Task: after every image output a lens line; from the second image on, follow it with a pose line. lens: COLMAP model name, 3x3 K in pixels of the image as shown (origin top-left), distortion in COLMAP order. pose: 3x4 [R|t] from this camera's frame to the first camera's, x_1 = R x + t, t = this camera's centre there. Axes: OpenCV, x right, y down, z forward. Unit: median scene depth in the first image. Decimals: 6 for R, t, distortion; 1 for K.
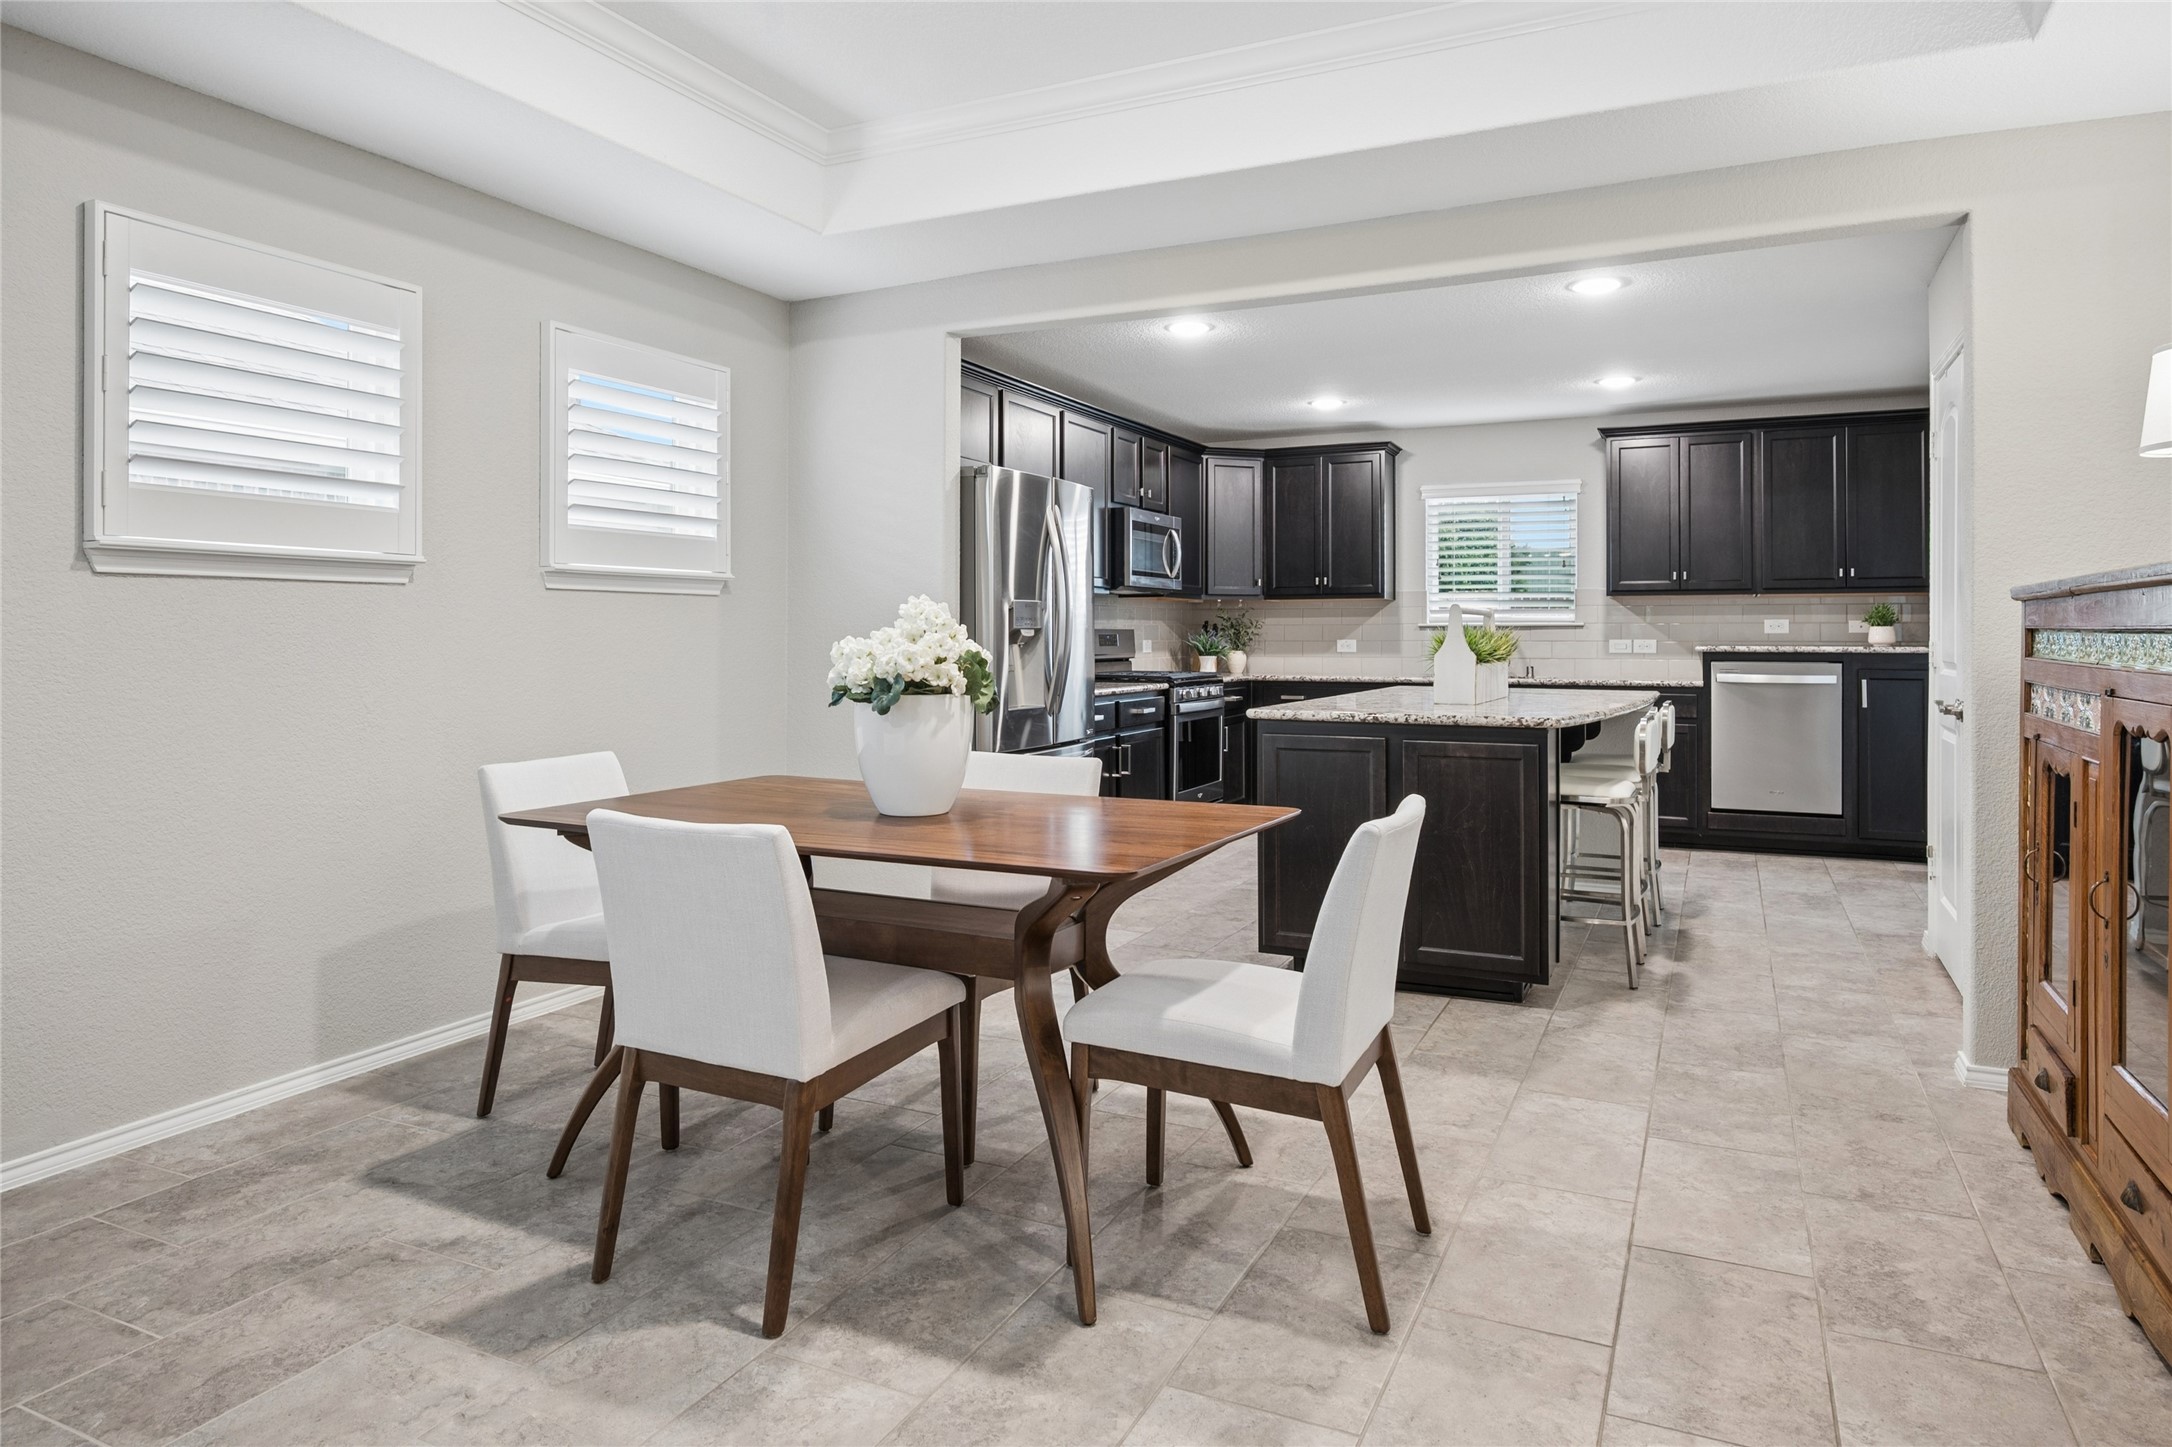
lens RADIAL K [[1311.3, 0, 1109.1], [0, 1311.3, 618.9], [0, 0, 1]] dist [0.003354, -0.000521]
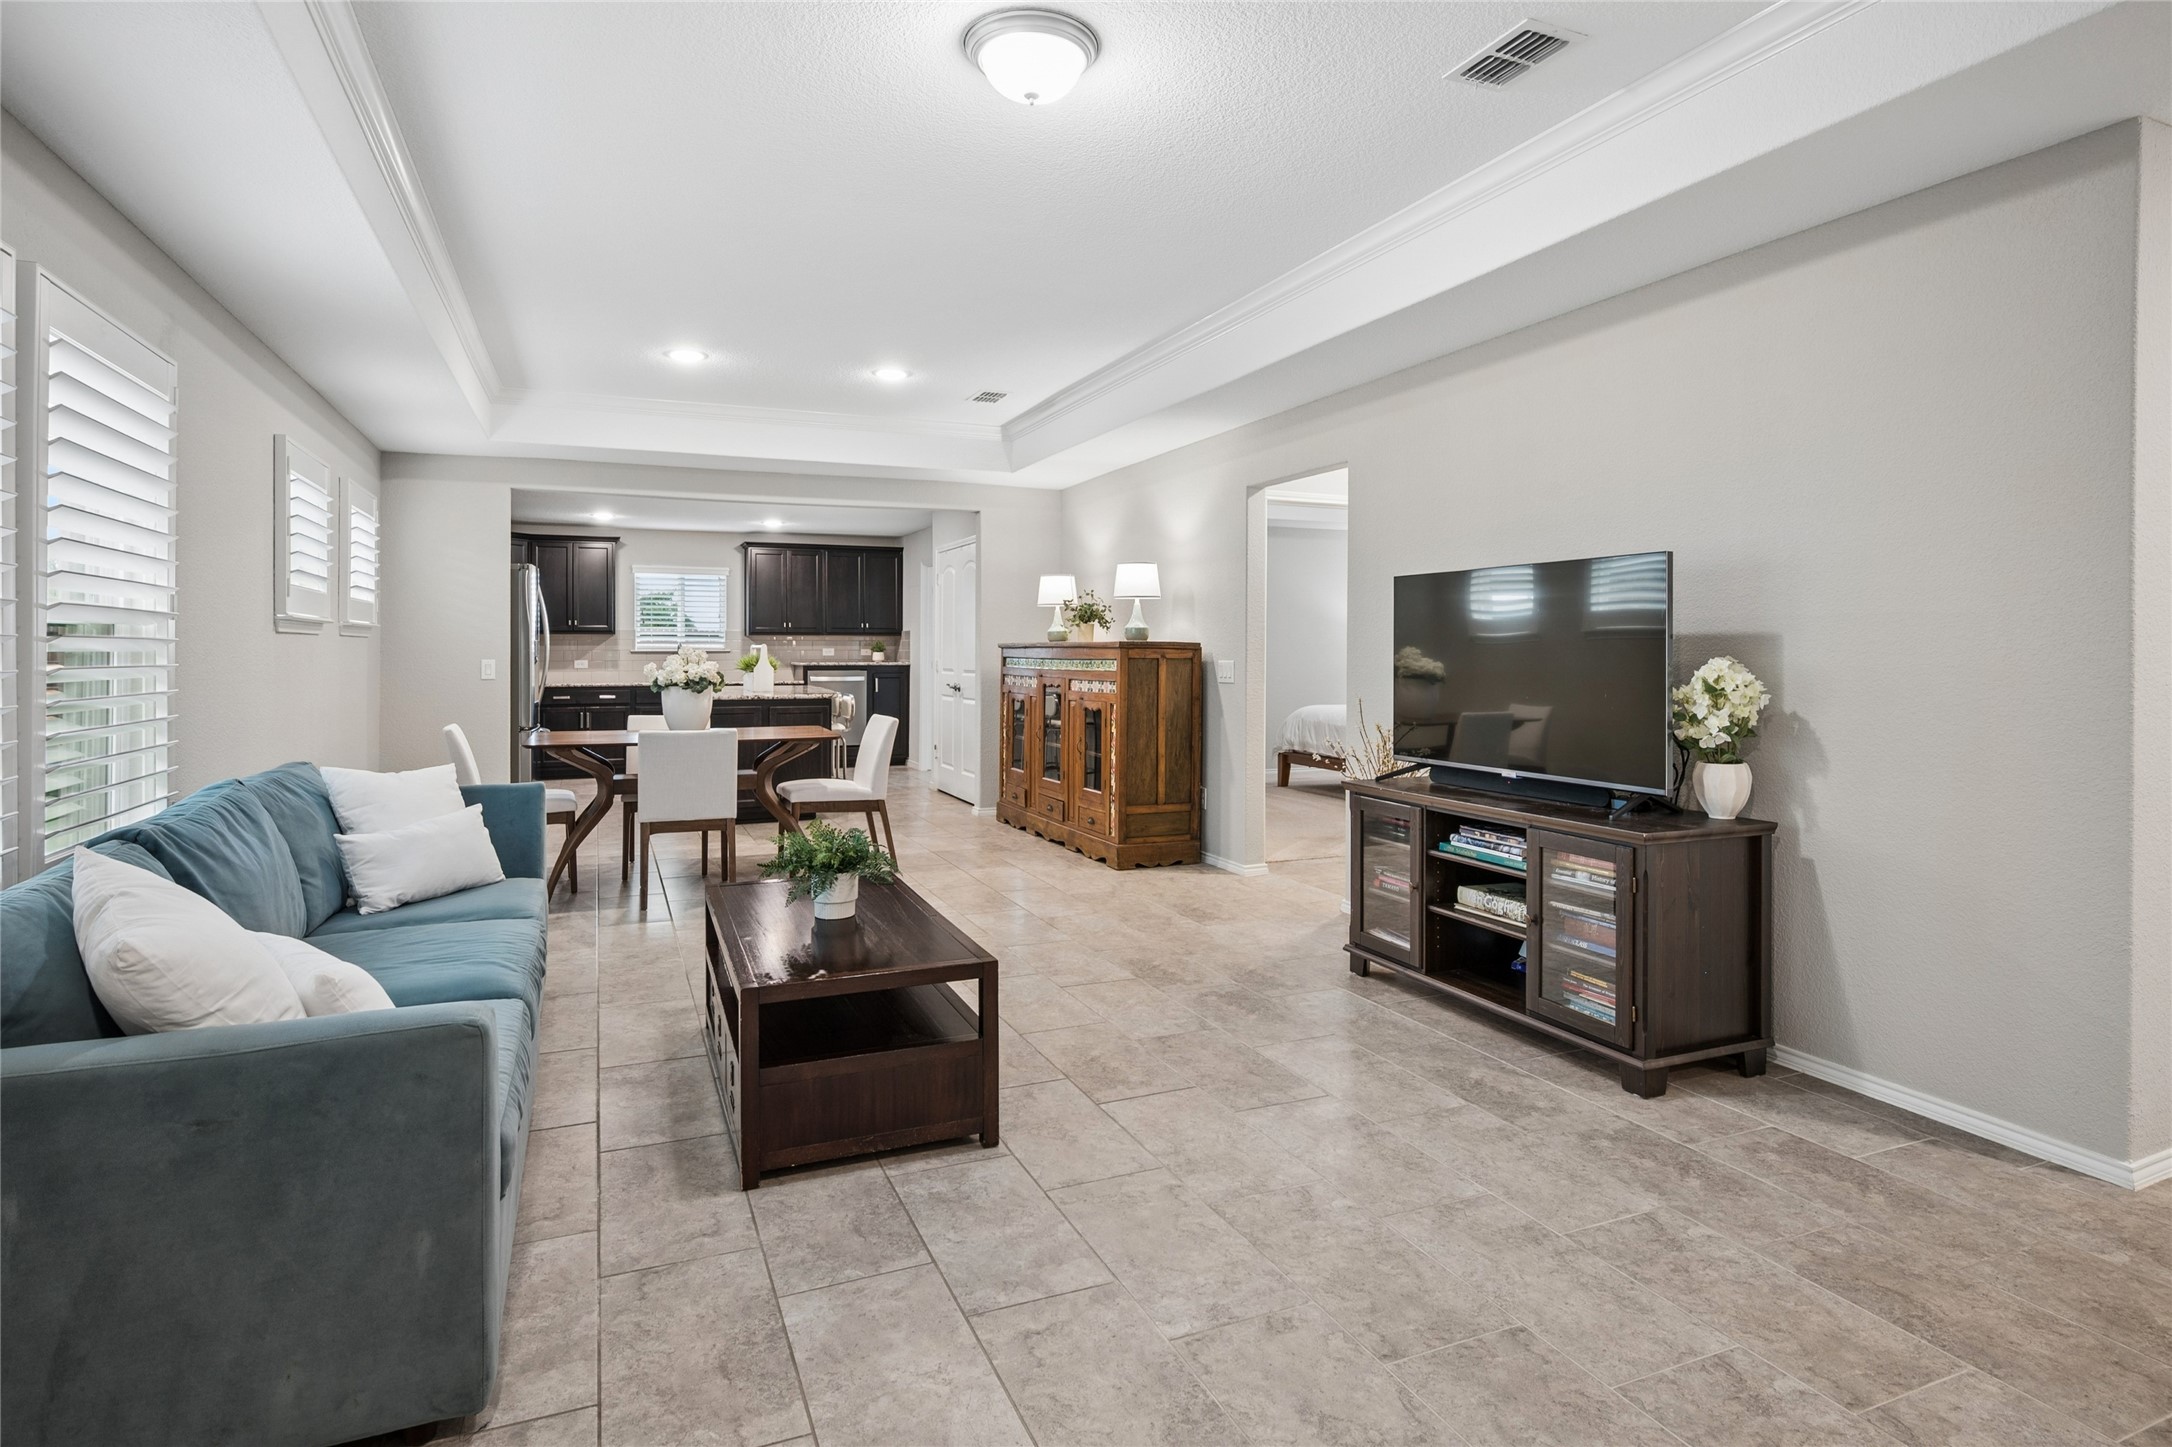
lens RADIAL K [[1132.9, 0, 1081.3], [0, 1132.9, 644.5], [0, 0, 1]] dist [-0.004959, -0.000060]
pose [[0.660433, 0.002428, 0.750881, -0.512739], [-0.007456, 0.999967, 0.003325, -0.014033], [-0.750848, -0.007794, 0.660429, -0.388277]]
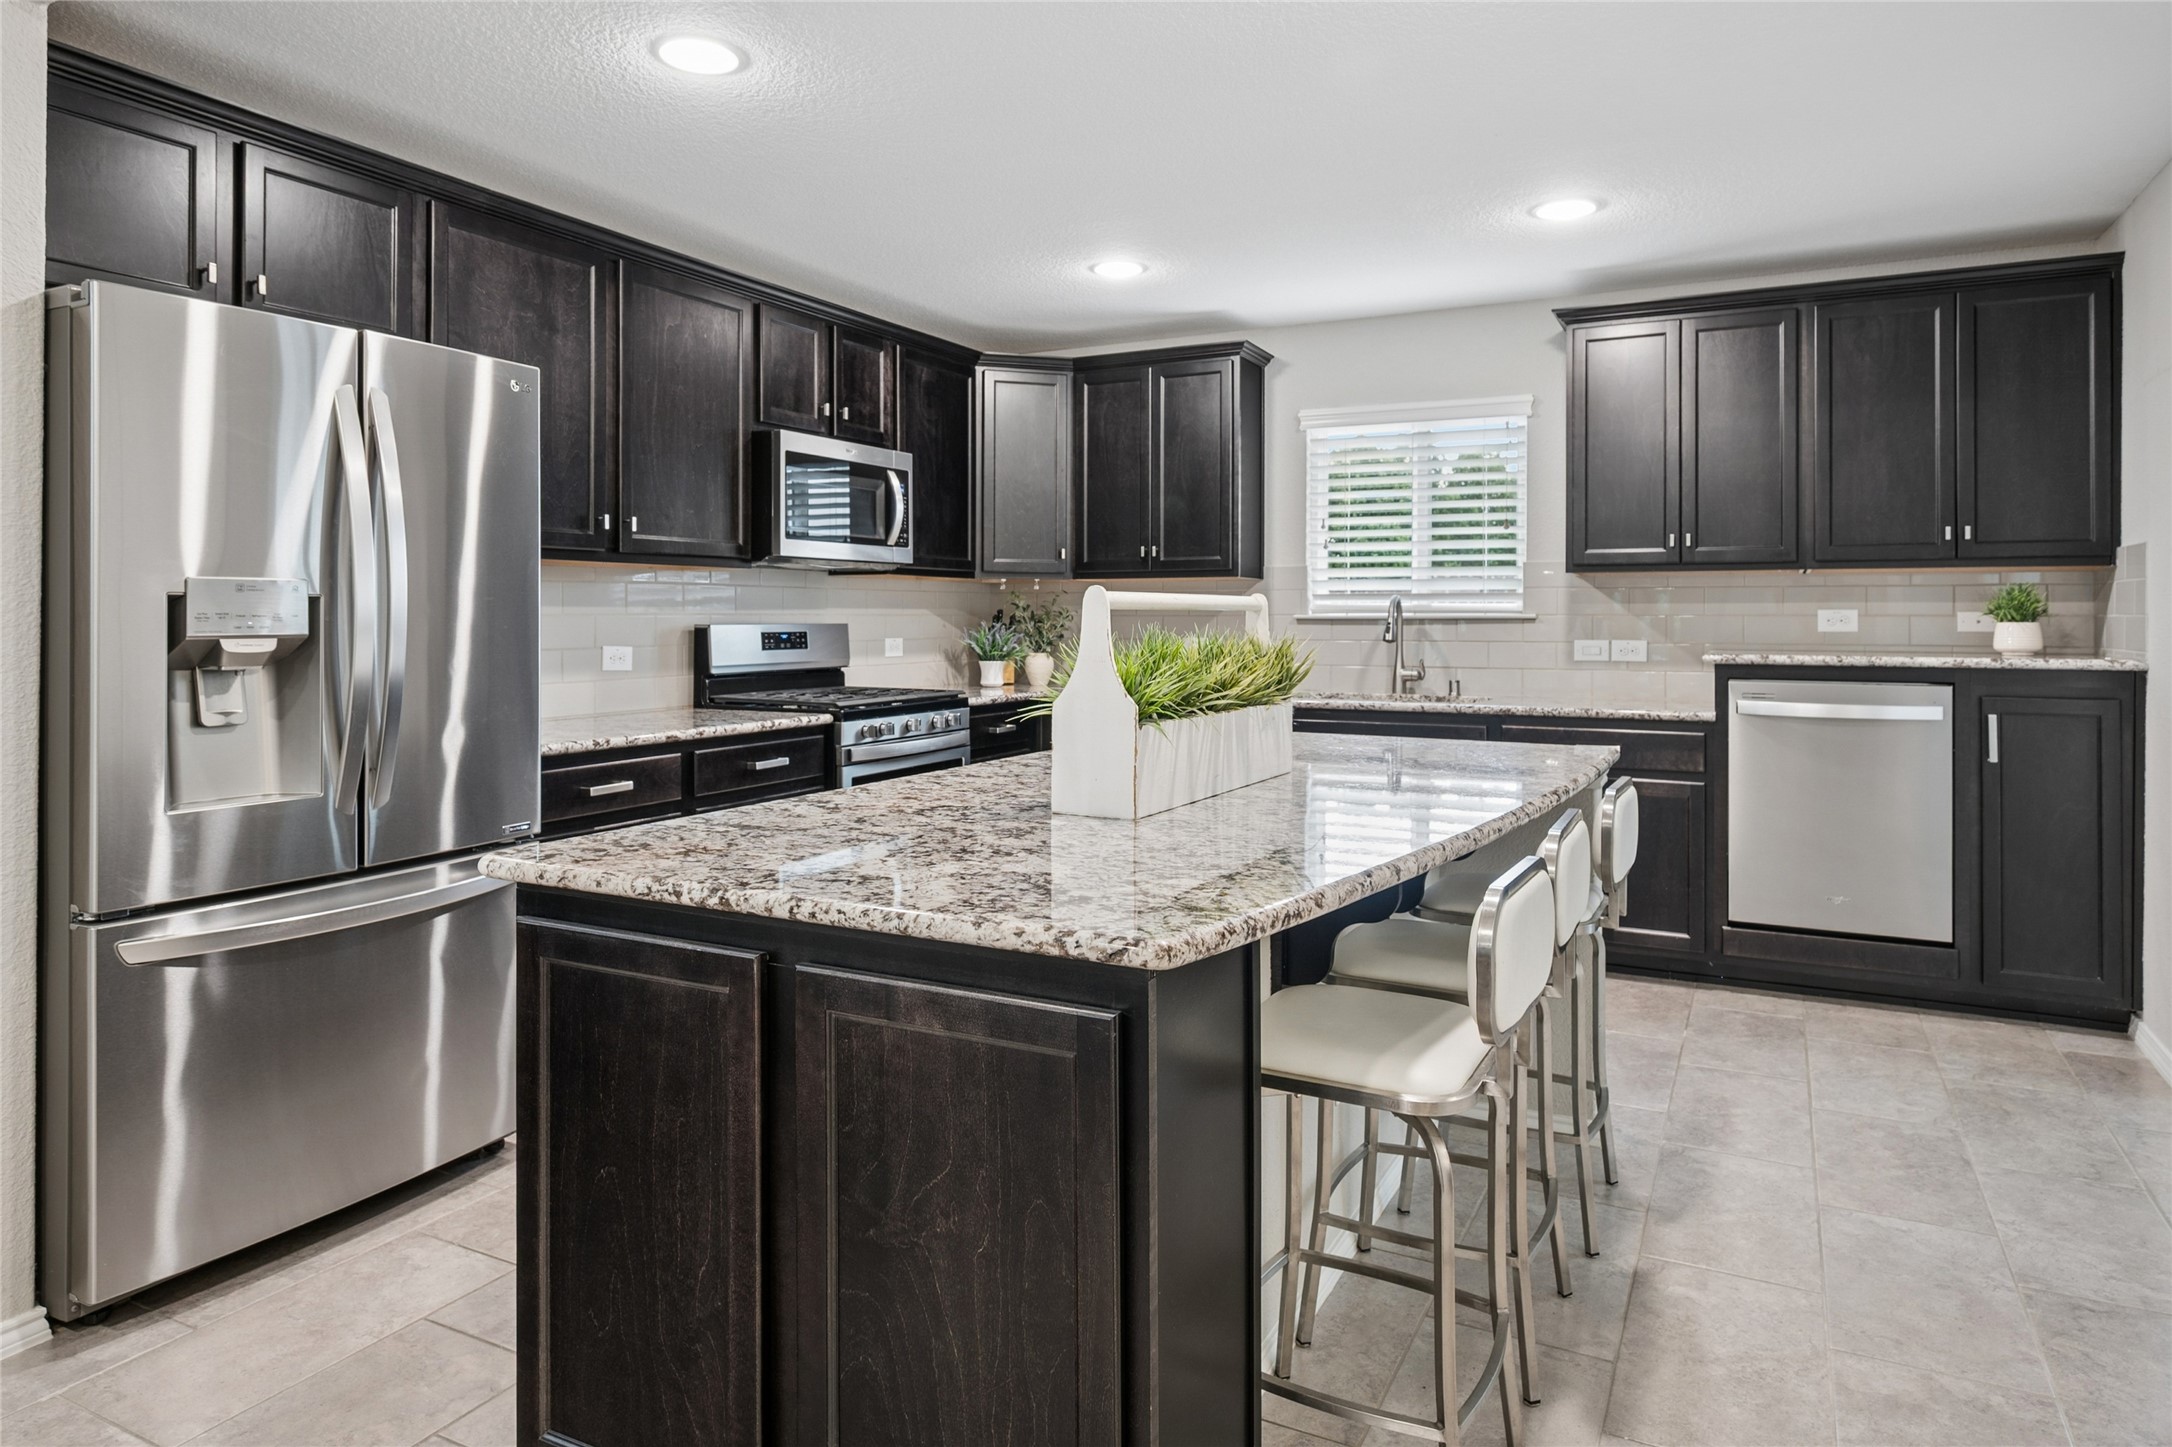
lens RADIAL K [[1303.0, 0, 1099.1], [0, 1303.0, 603.6], [0, 0, 1]] dist [0.004116, -0.000392]
pose [[0.999185, 0.000568, -0.040358, 0.187244], [-0.000434, 0.999994, 0.003315, -0.004714], [0.040360, -0.003294, 0.999180, 0.375677]]
